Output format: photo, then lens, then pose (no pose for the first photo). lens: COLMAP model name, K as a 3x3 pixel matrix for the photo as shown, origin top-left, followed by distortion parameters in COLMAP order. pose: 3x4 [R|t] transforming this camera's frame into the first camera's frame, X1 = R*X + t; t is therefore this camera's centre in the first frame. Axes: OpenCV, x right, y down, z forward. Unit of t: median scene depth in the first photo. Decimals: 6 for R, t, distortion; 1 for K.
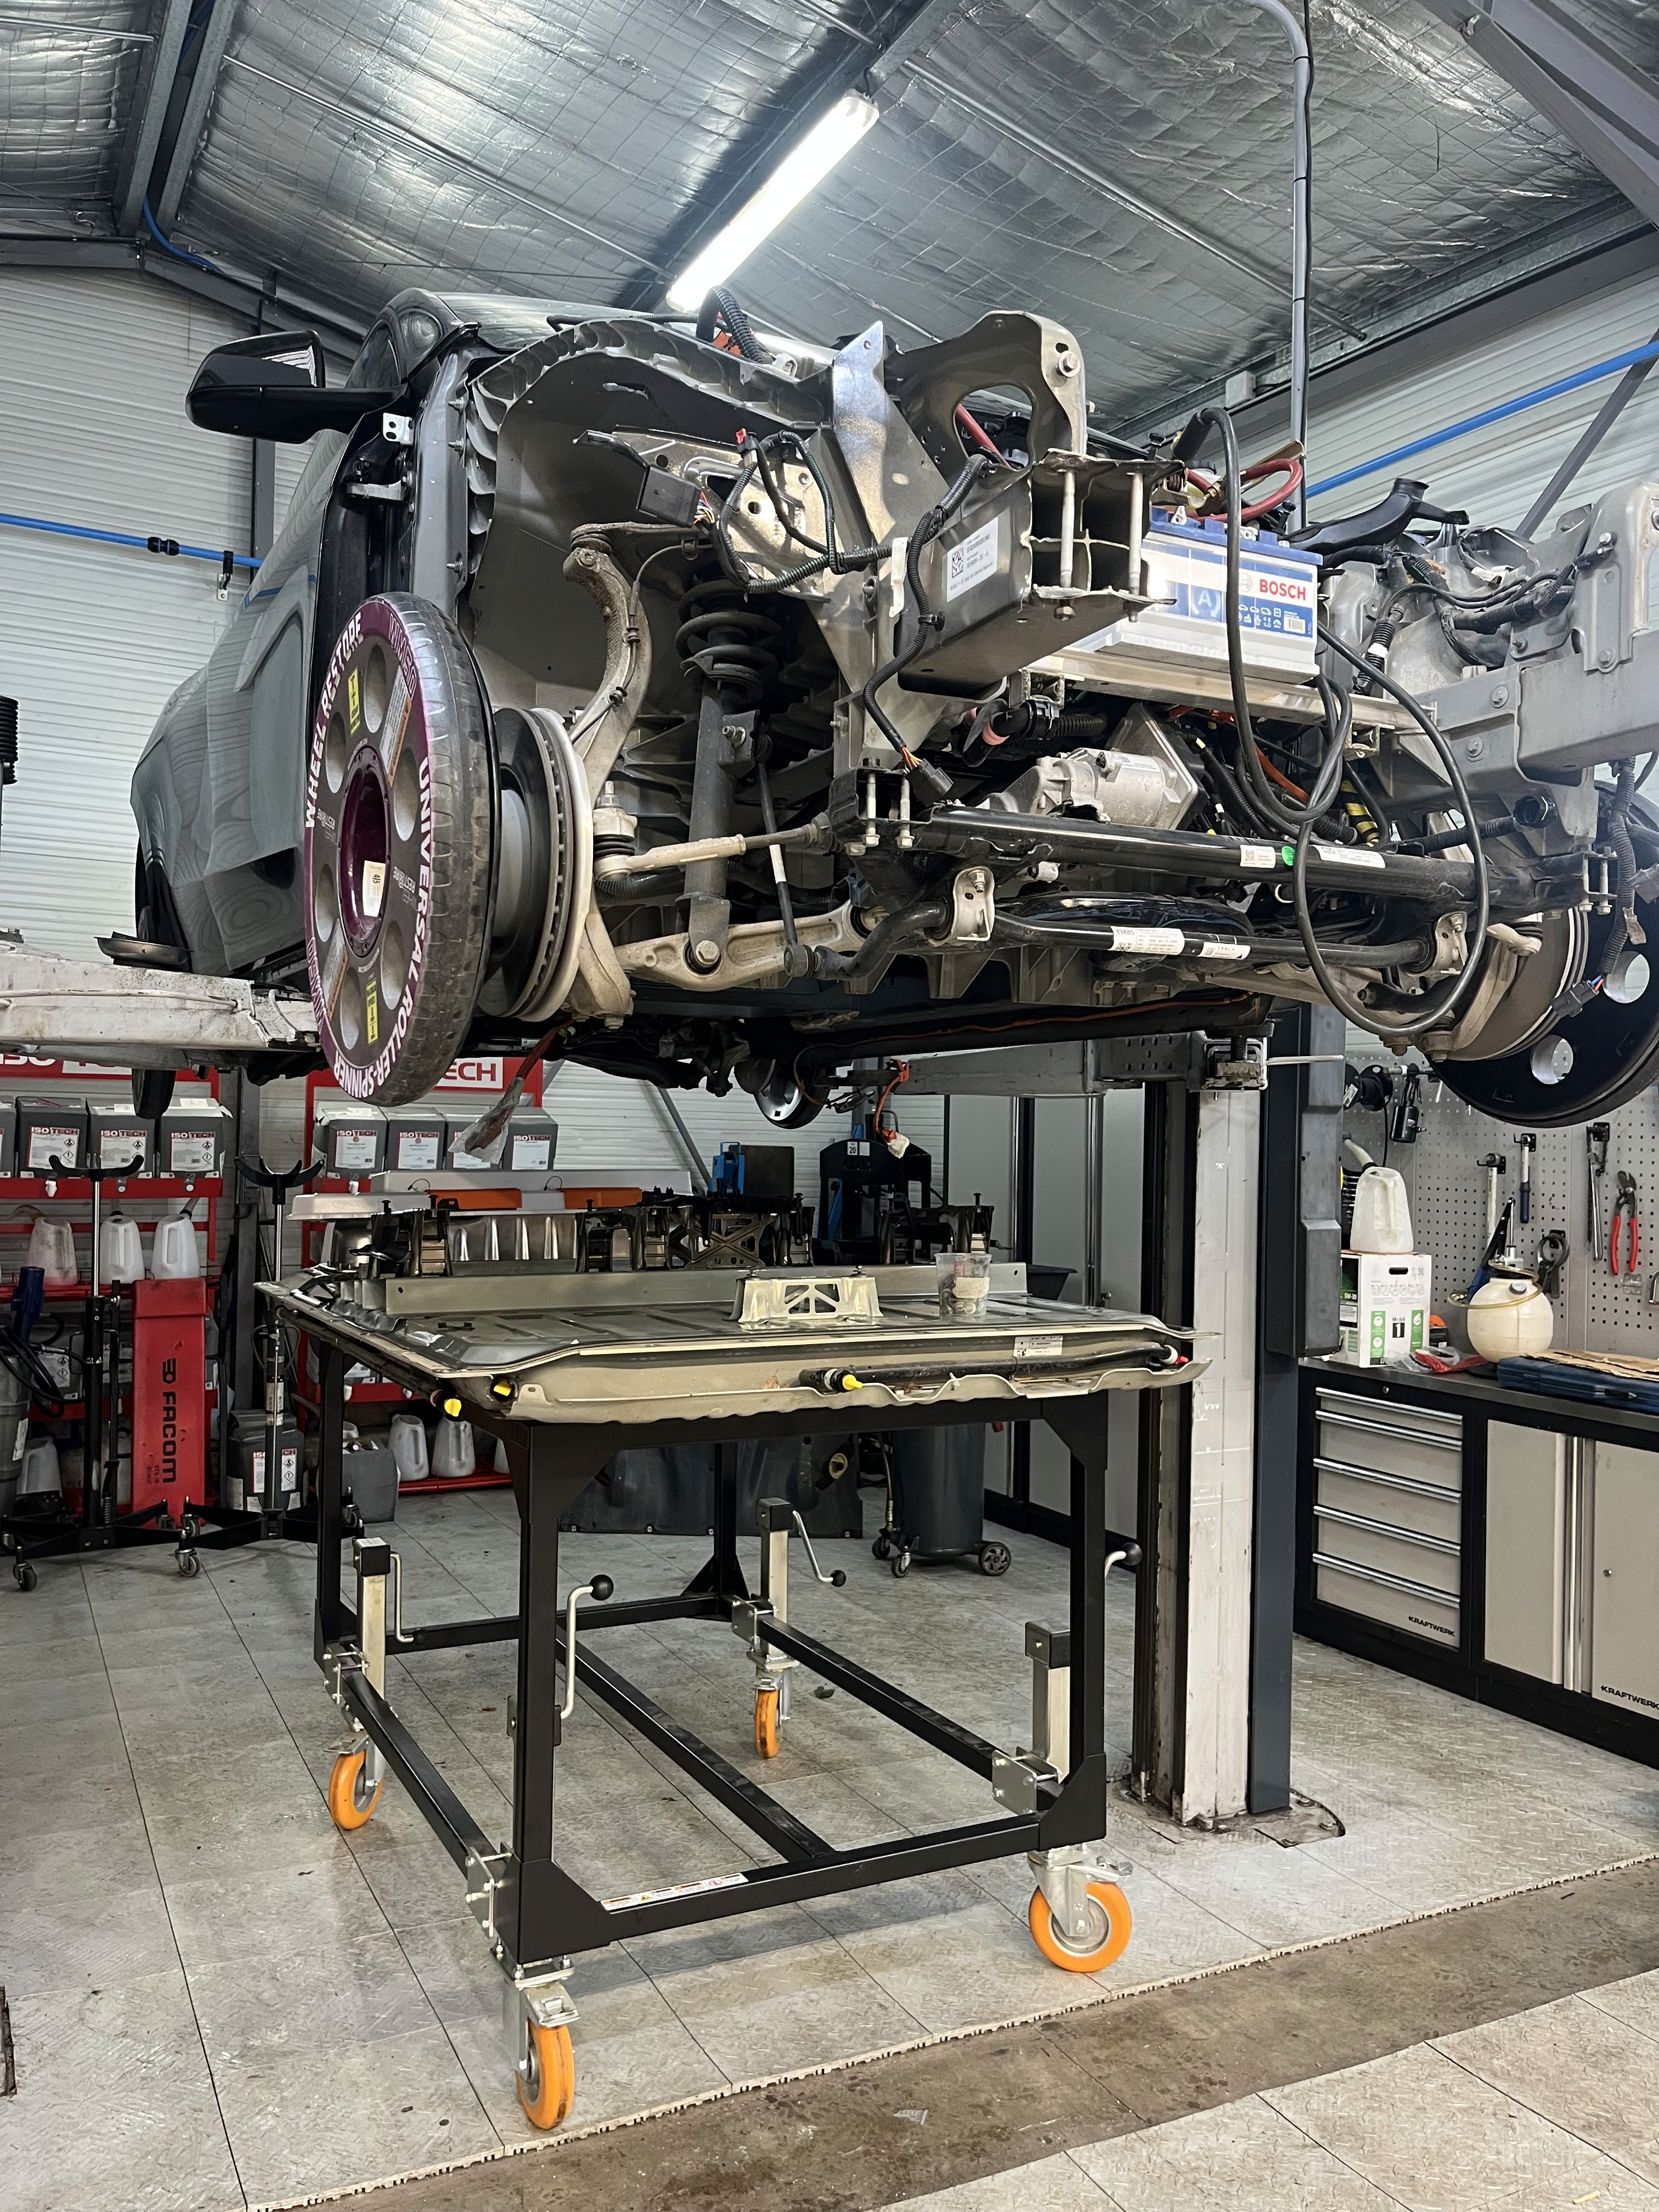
lens RADIAL K [[1679.0, 0, 829.5], [0, 1679.0, 1106.0], [0, 0, 1]] dist [0.075779, -0.093067]
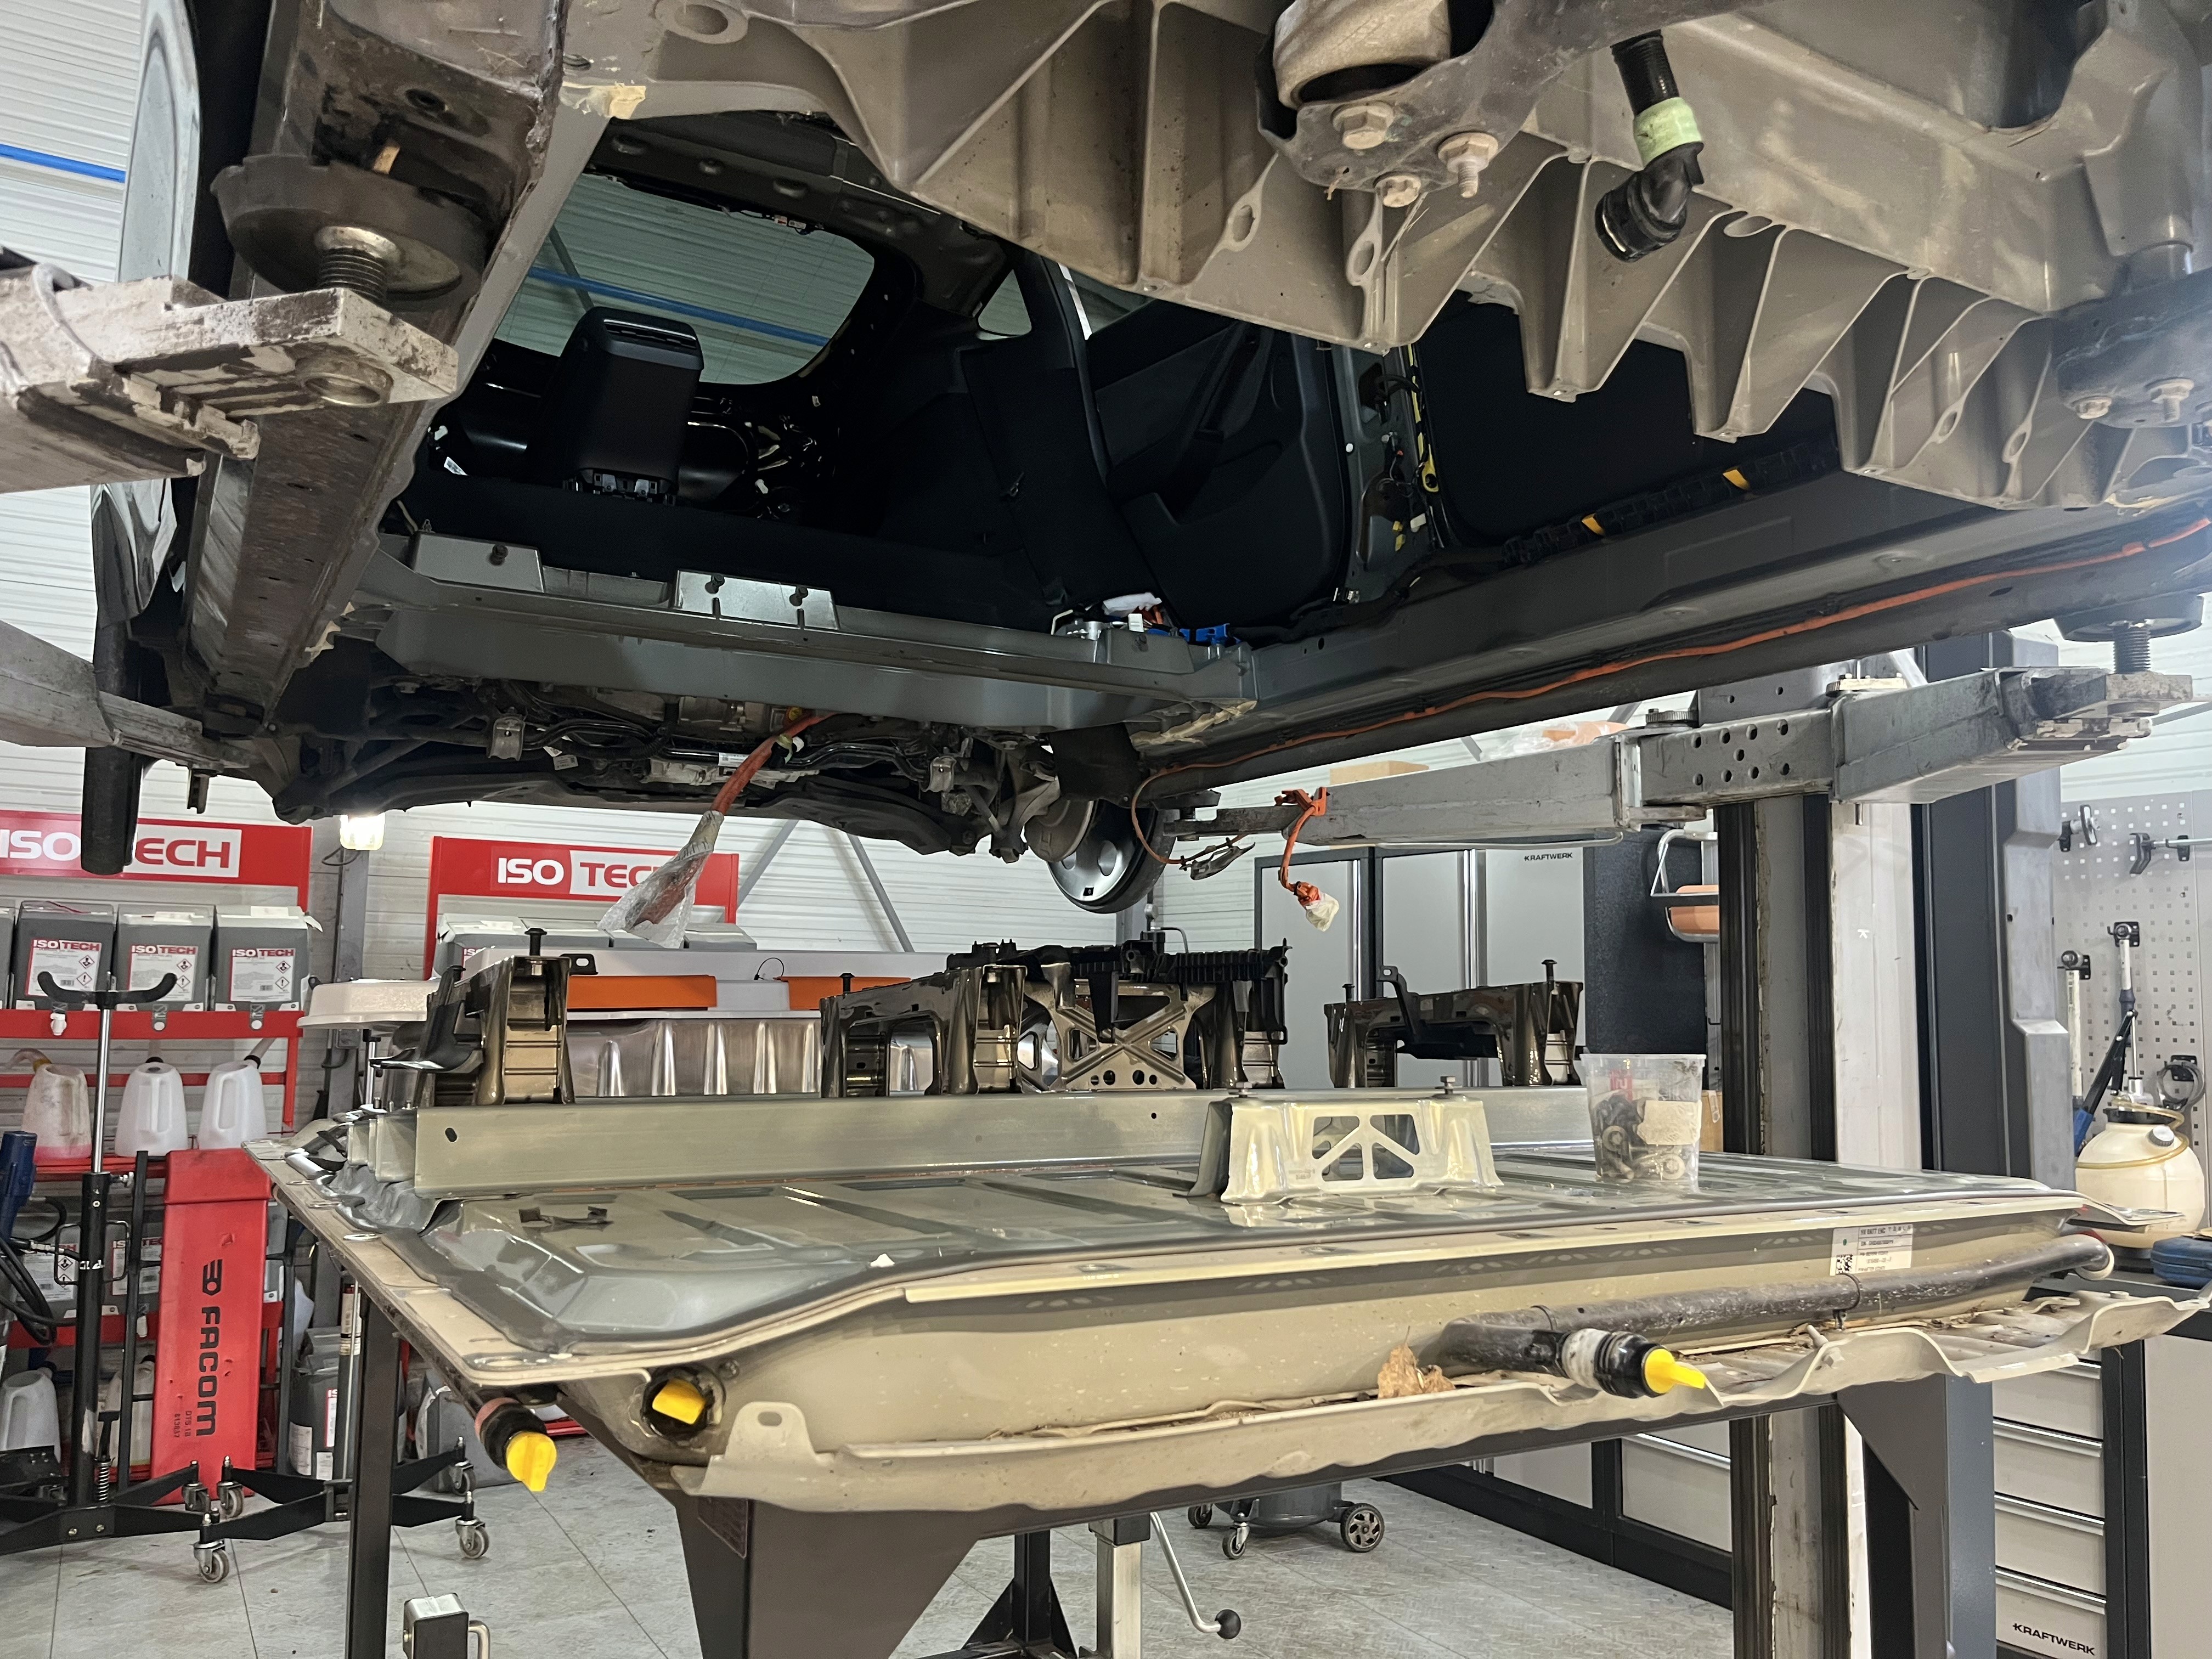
lens RADIAL K [[1679.0, 0, 1116.4], [0, 1679.0, 827.9], [0, 0, 1]] dist [0.075779, -0.093067]
pose [[0.998323, 0.001219, 0.057880, -0.051633], [0.003816, 0.996218, -0.086800, 0.033321], [-0.057767, 0.086876, 0.994543, 0.265366]]
